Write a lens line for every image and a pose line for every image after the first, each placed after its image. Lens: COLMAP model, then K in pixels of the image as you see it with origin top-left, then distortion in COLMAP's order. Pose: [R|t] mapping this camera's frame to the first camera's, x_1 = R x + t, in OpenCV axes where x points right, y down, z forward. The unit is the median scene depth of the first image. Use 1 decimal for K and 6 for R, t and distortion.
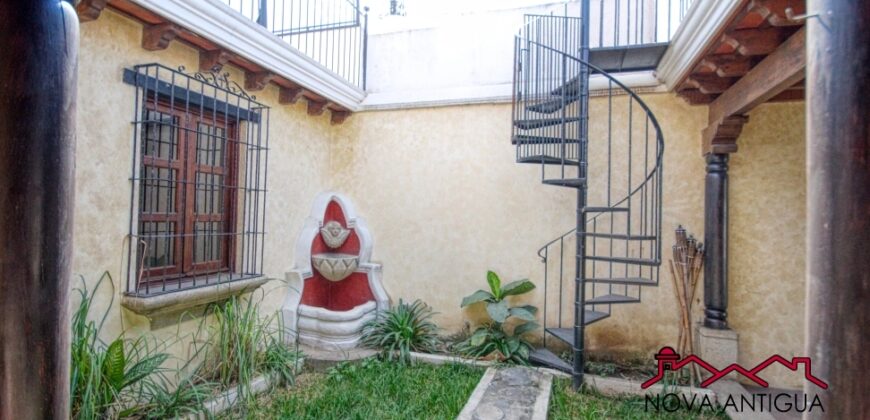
lens RADIAL K [[398.6, 0, 444.9], [0, 398.6, 209.6], [0, 0, 1]] dist [0.001596, -0.006322]
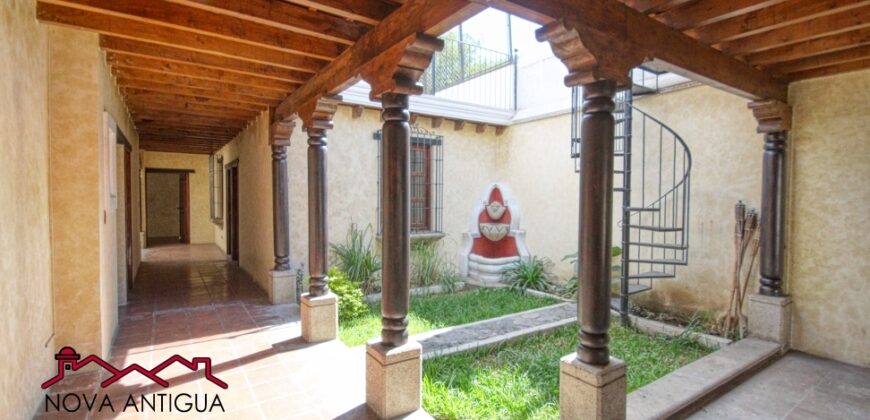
lens RADIAL K [[398.6, 0, 444.9], [0, 398.6, 209.6], [0, 0, 1]] dist [0.001596, -0.006322]
pose [[0.783304, -0.000120, -0.621639, 0.647377], [0.024590, 0.999223, 0.030792, 0.010469], [0.621152, -0.039405, 0.782699, -0.373911]]
